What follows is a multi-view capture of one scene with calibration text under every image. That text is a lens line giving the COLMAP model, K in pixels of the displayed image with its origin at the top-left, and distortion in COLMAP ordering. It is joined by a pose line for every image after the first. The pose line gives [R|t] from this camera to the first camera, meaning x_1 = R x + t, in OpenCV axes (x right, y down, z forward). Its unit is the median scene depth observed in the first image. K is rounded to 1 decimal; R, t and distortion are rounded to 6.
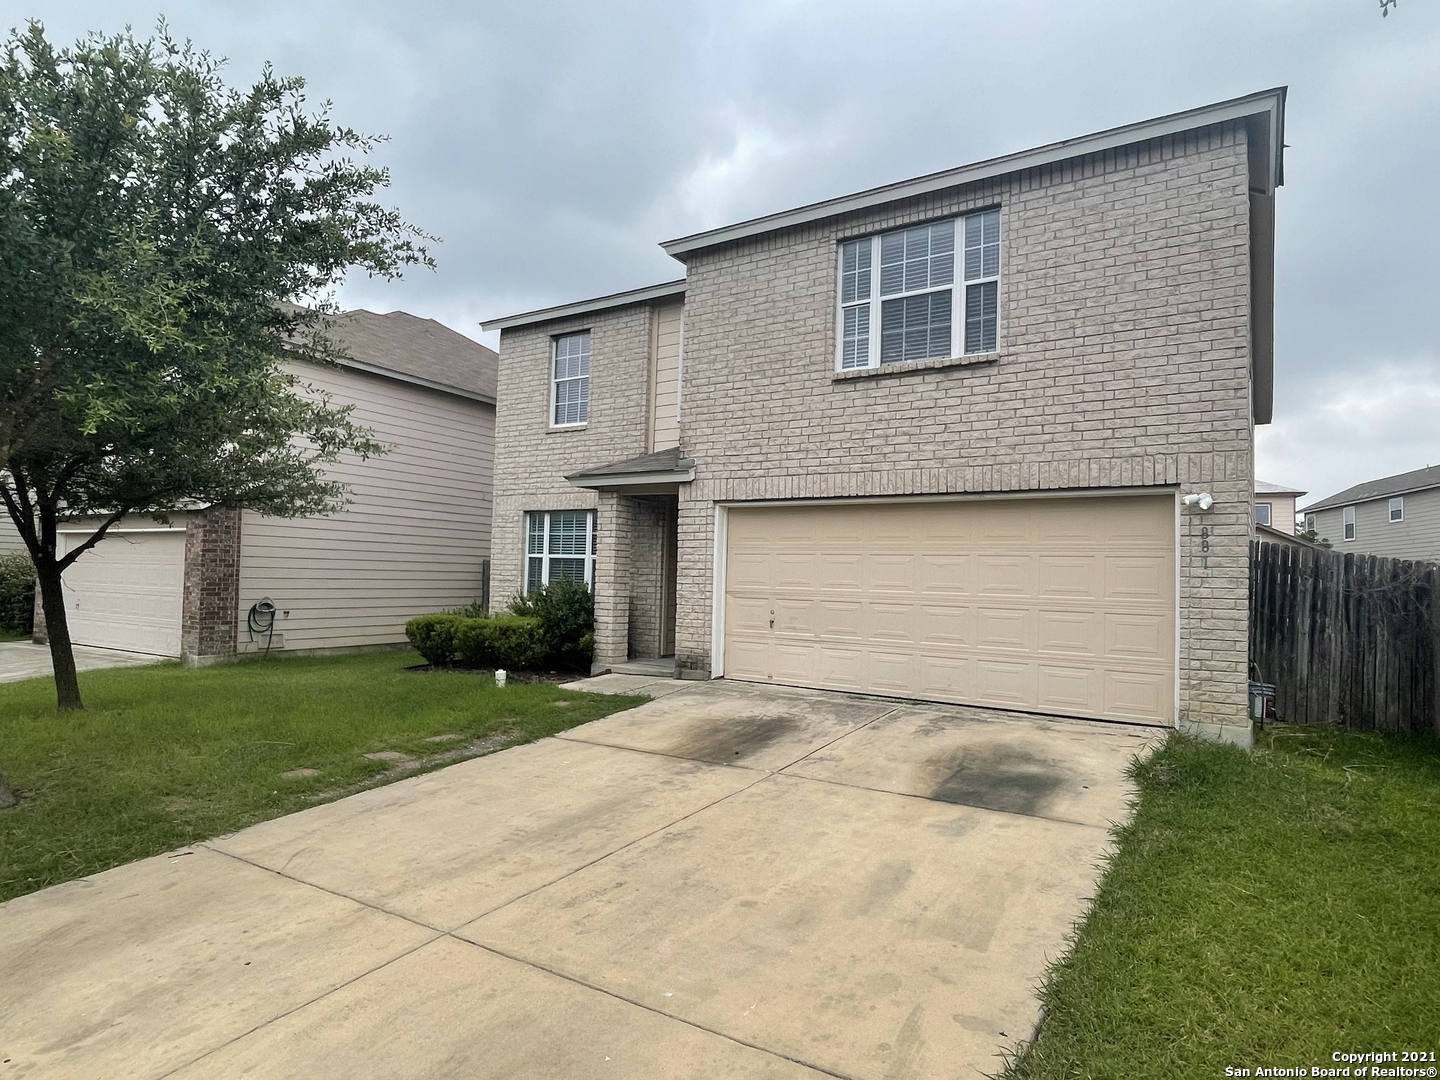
lens RADIAL K [[793.4, 0, 720.0], [0, 793.4, 540.0], [0, 0, 1]] dist [-0.000279, -0.000023]
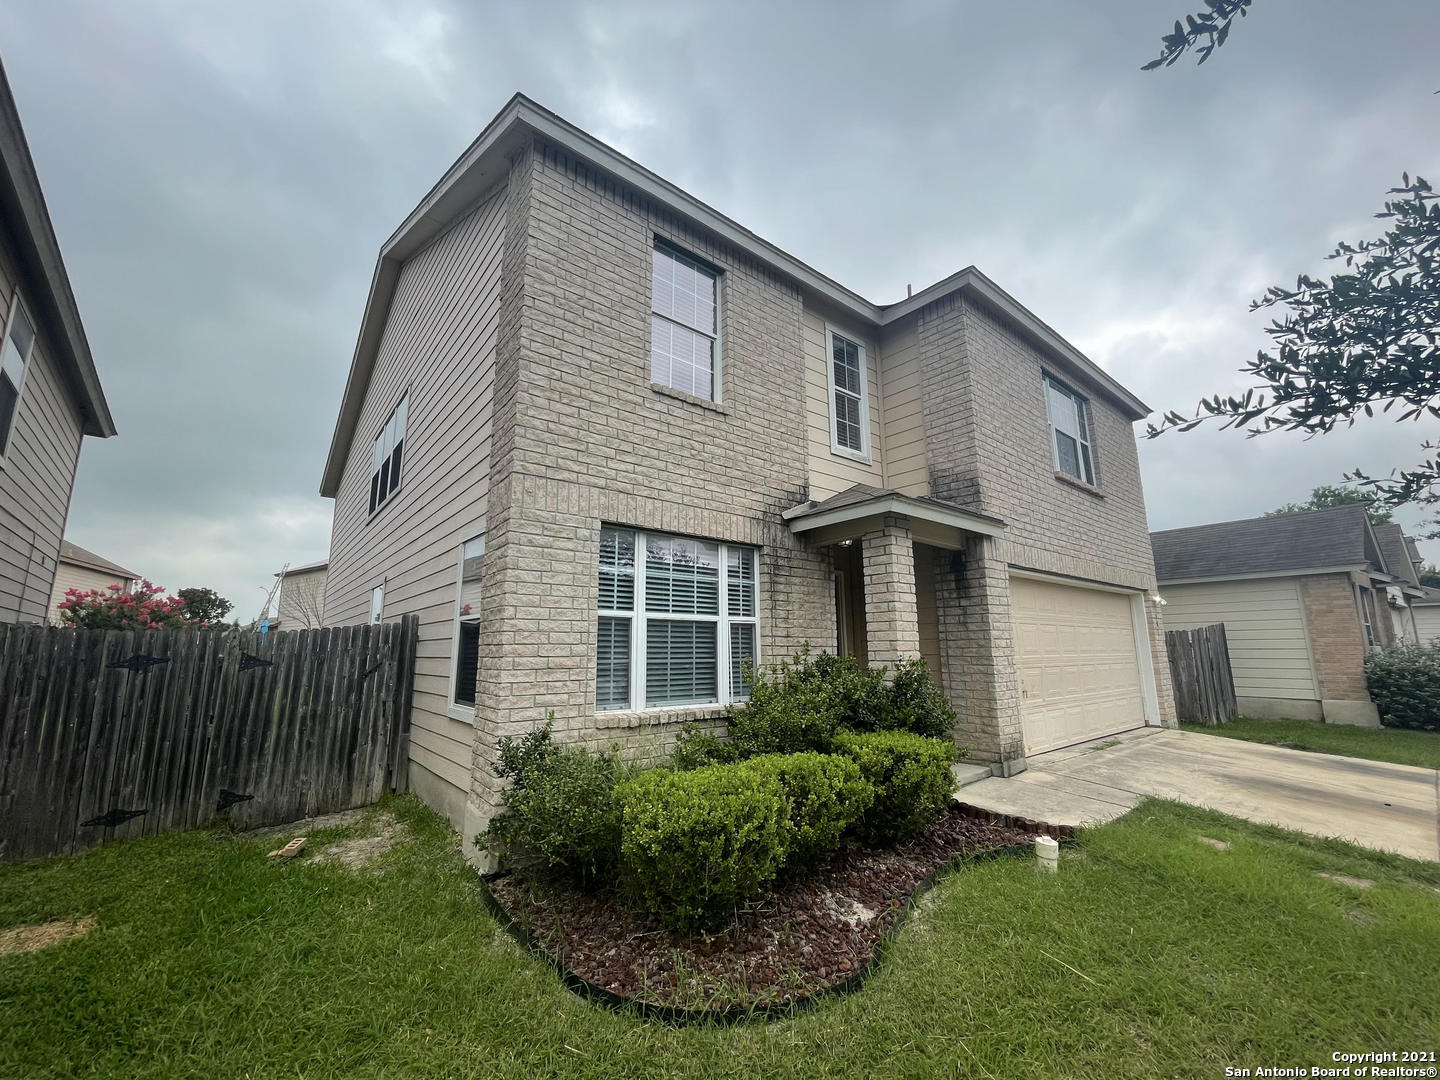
lens RADIAL K [[580.2, 0, 711.3], [0, 580.2, 540.8], [0, 0, 1]] dist [0.000187, 0.000064]
pose [[0.322001, 0.147841, 0.935125, -0.568991], [-0.034778, 0.988913, -0.144369, 0.025421], [-0.946100, 0.013966, 0.323573, 0.835123]]
